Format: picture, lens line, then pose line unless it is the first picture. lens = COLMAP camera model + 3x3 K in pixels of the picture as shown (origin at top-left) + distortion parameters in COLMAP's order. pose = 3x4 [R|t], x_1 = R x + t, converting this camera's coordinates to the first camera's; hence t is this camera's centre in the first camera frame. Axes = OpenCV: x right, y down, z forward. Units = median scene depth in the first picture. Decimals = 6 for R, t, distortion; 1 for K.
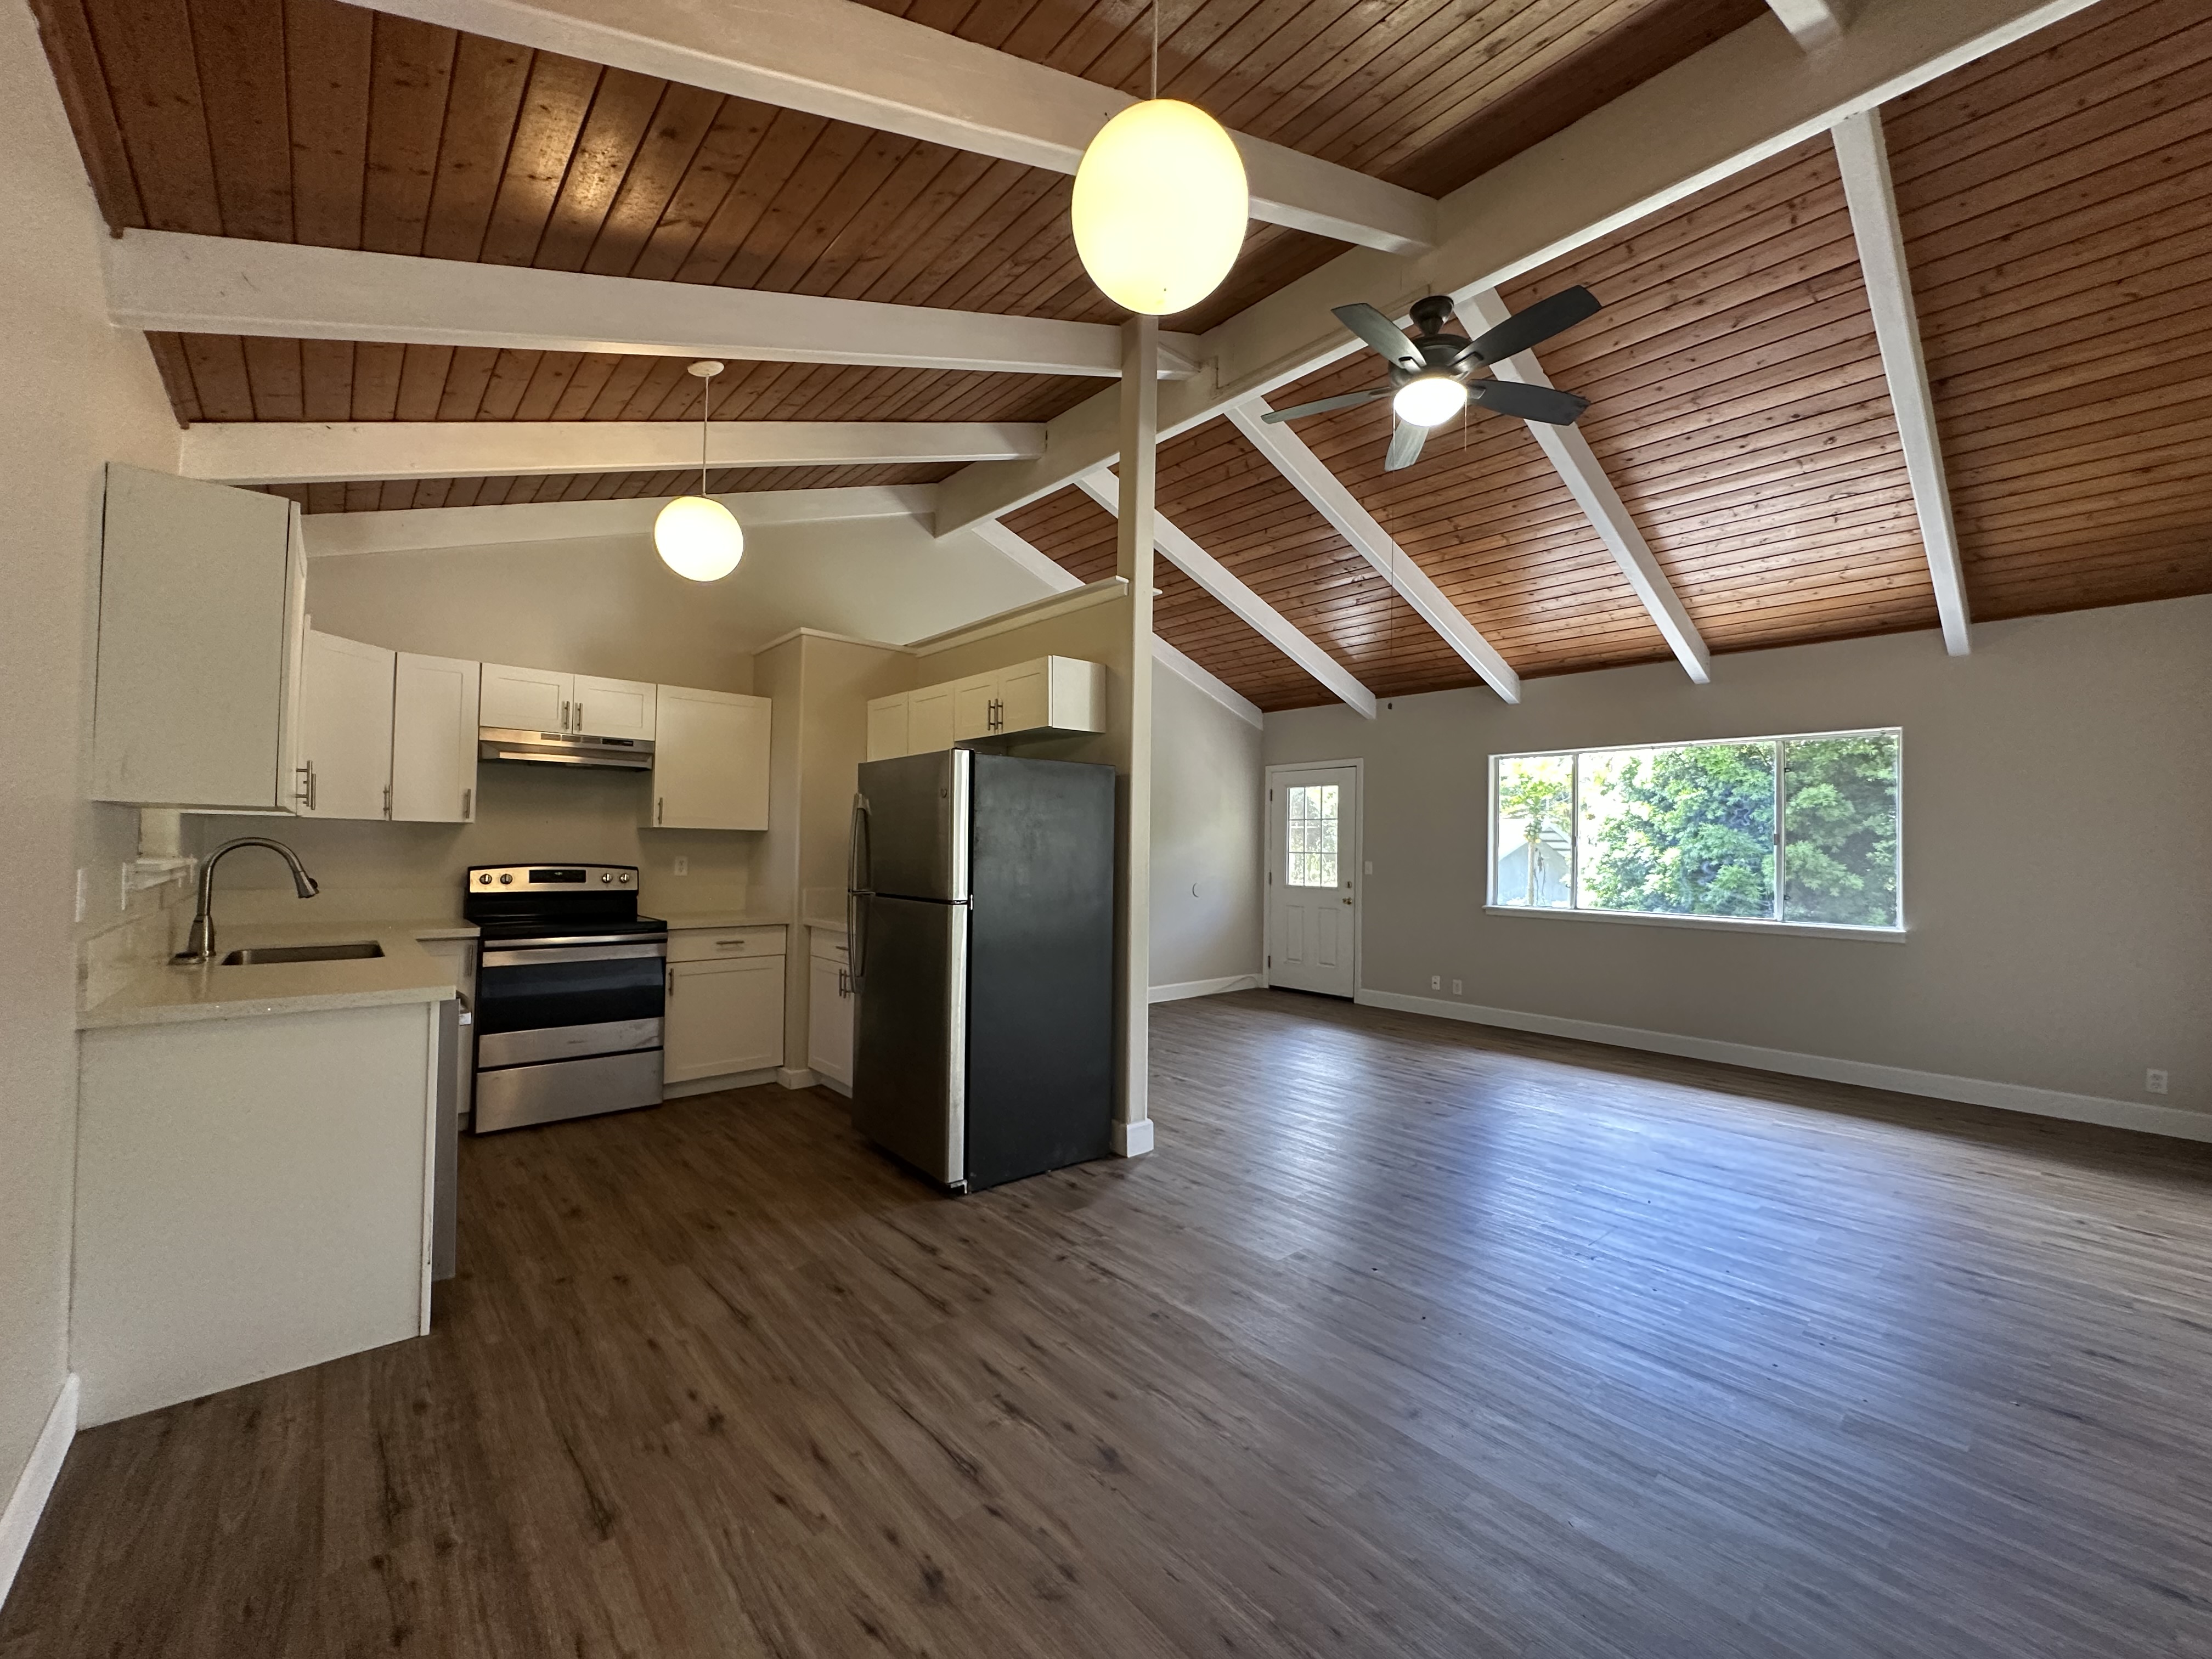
lens RADIAL K [[878.7, 0, 1101.6], [0, 878.7, 828.4], [0, 0, 1]] dist [-0.007936, 0.000529]
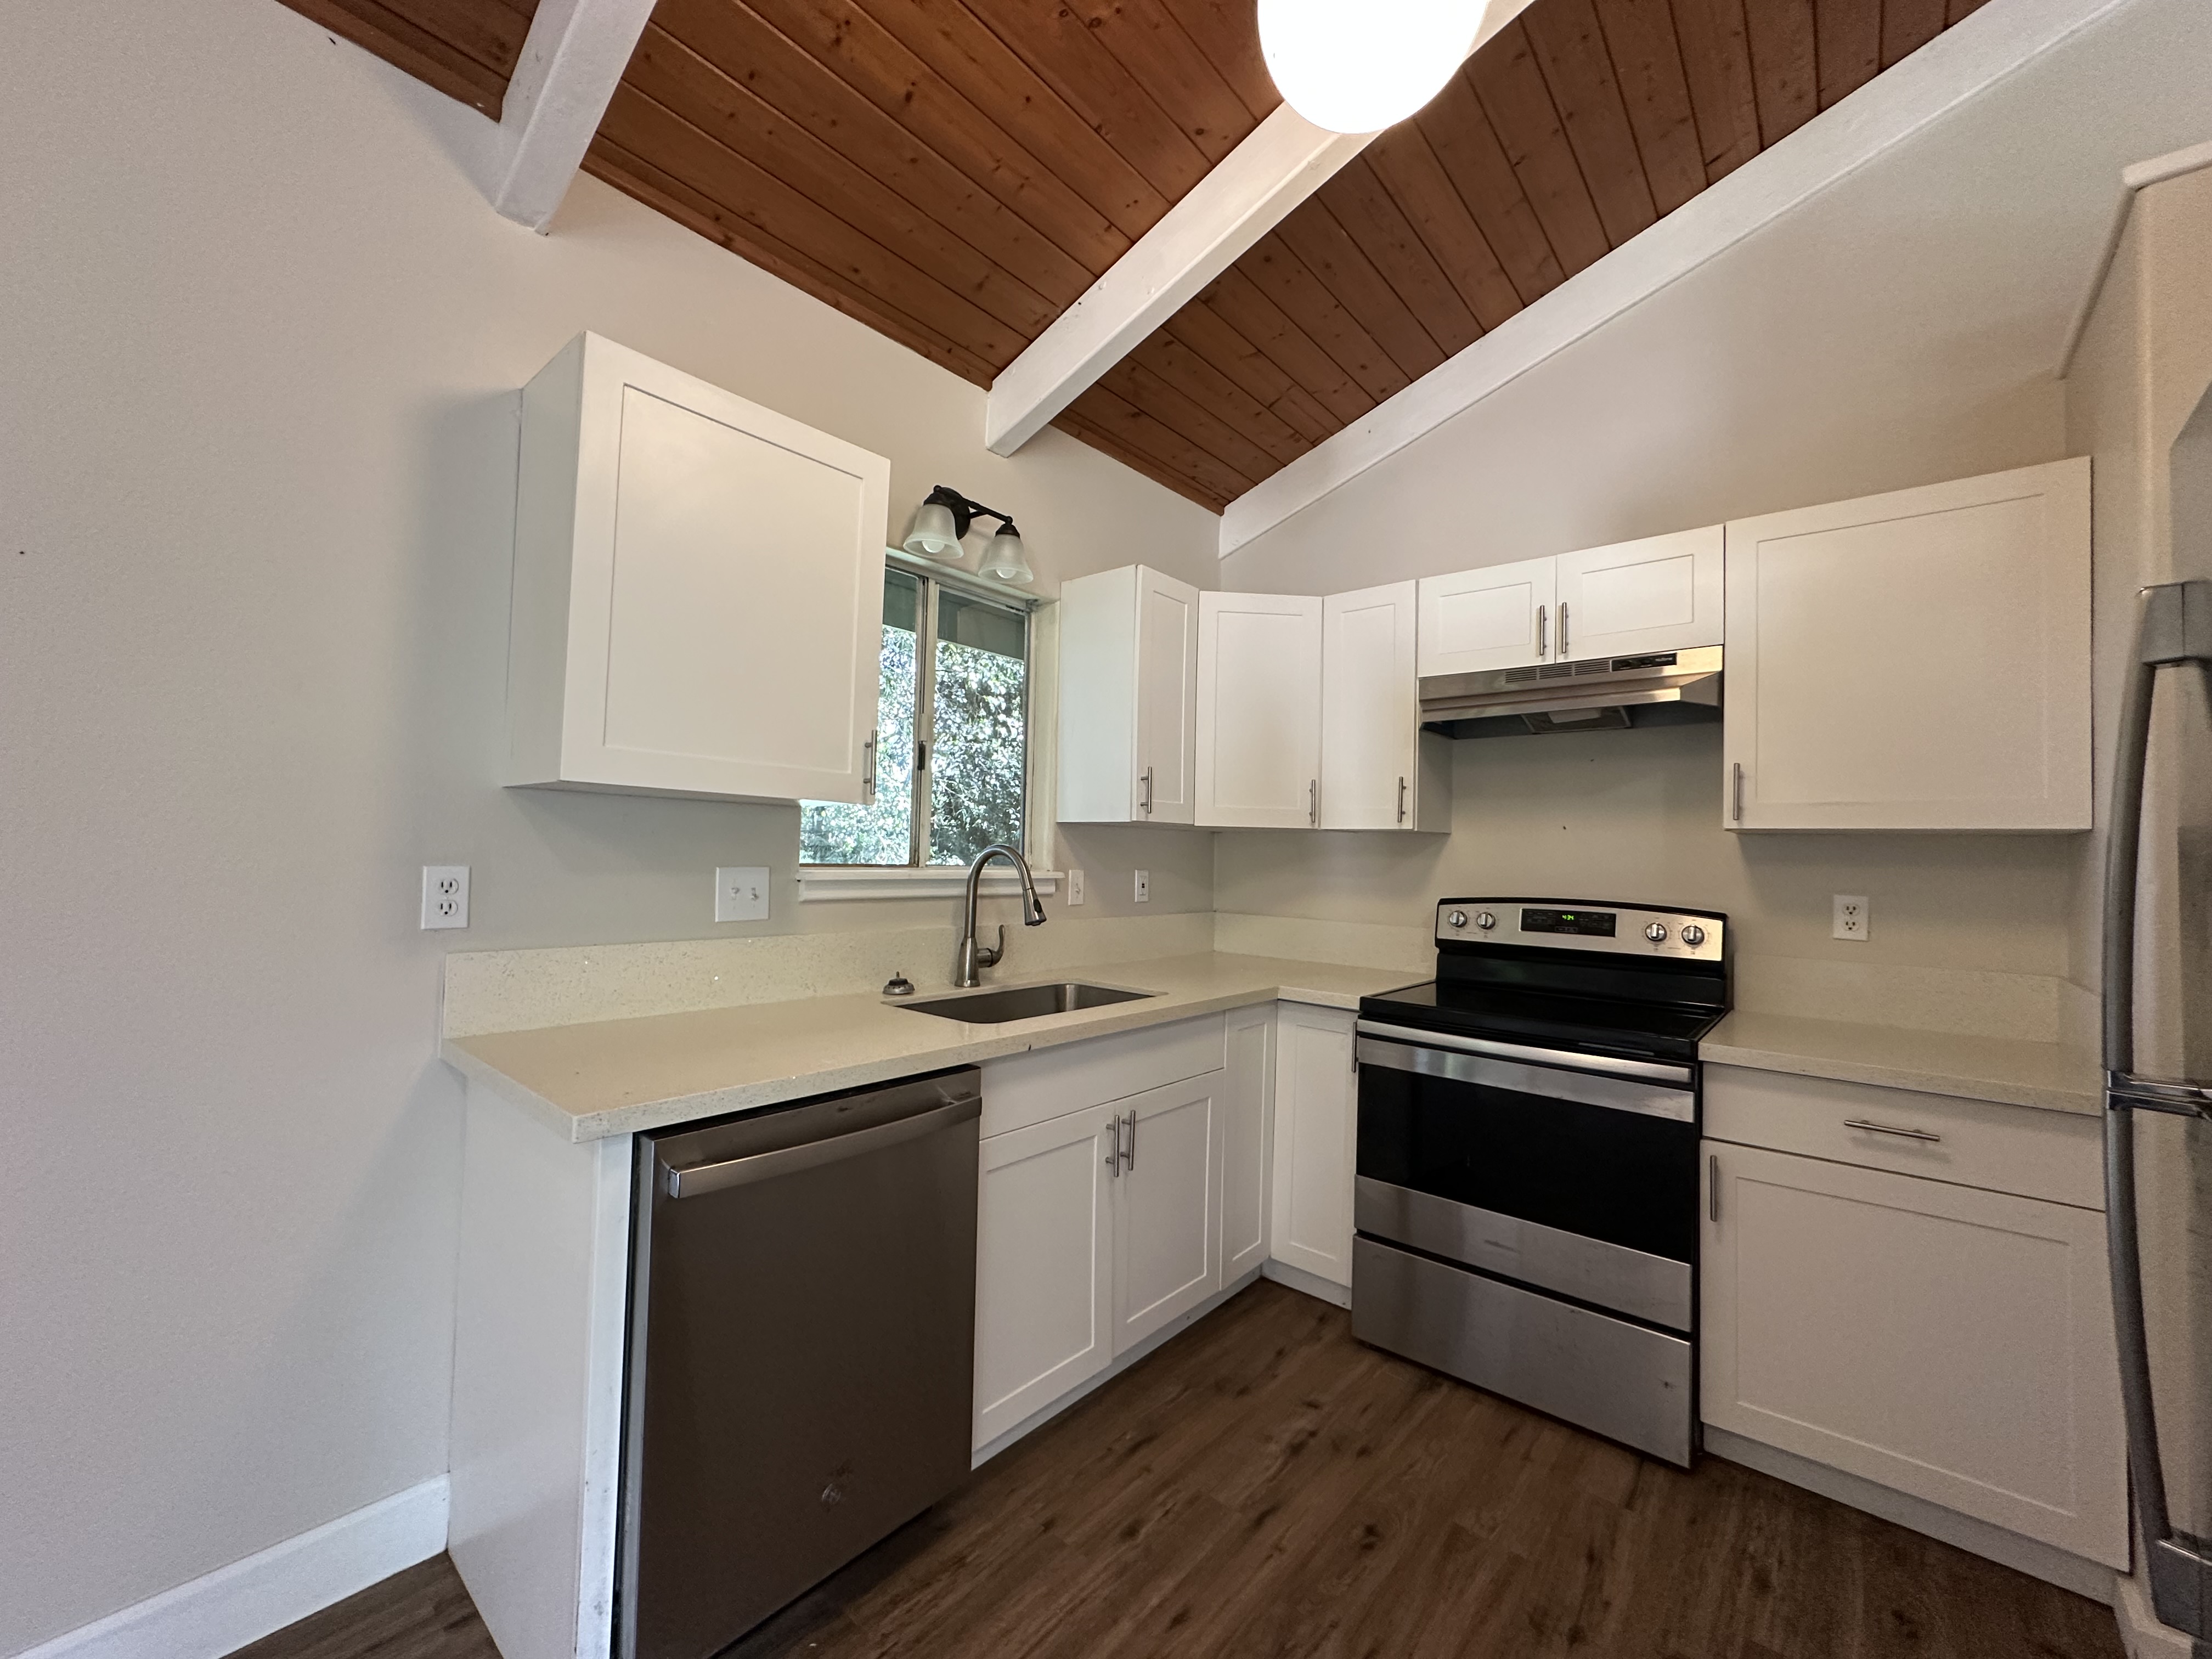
lens RADIAL K [[883.3, 0, 1097.9], [0, 883.3, 831.2], [0, 0, 1]] dist [0.000503, 0.000183]
pose [[0.139010, -0.039900, -0.989487, -0.077891], [0.000264, 0.999189, -0.040254, 0.014927], [0.990291, 0.005334, 0.138908, 0.488975]]
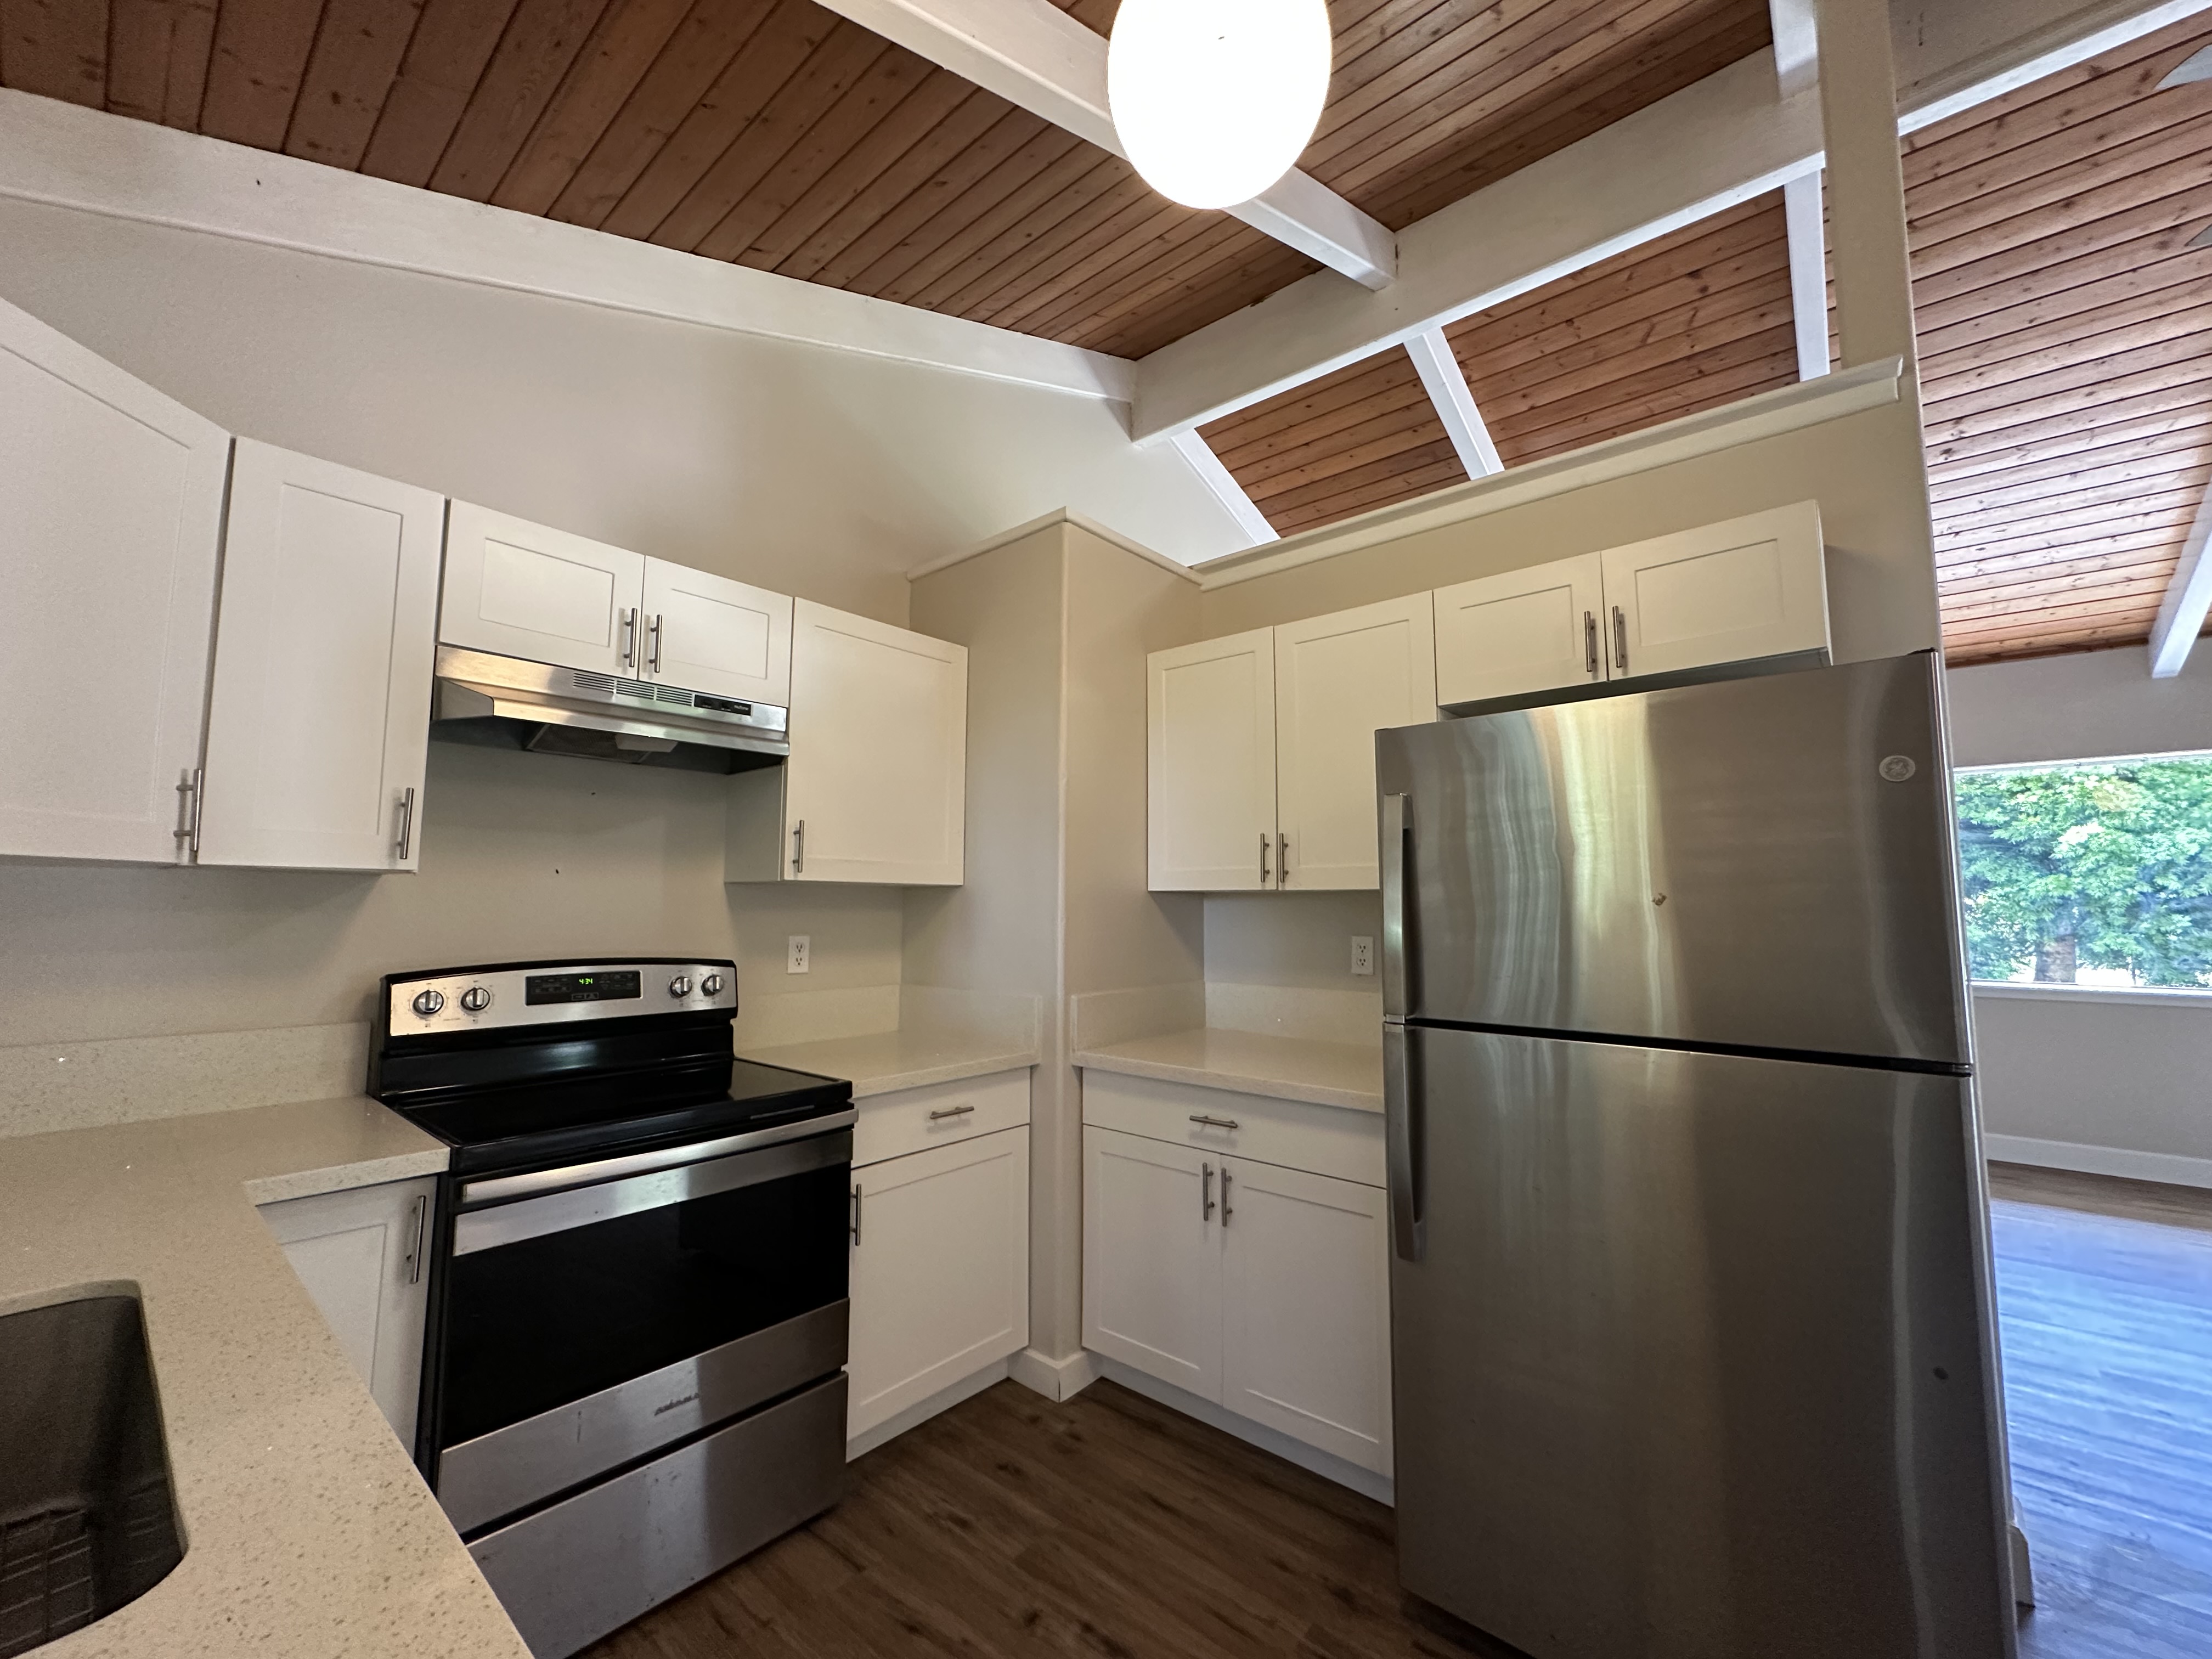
lens RADIAL K [[897.4, 0, 1103.3], [0, 897.4, 828.0], [0, 0, 1]] dist [0.001650, 0.000018]
pose [[0.989899, 0.000302, 0.141776, -0.326552], [0.008232, 0.998188, -0.059605, 0.000766], [-0.141537, 0.060170, 0.988103, 0.381386]]
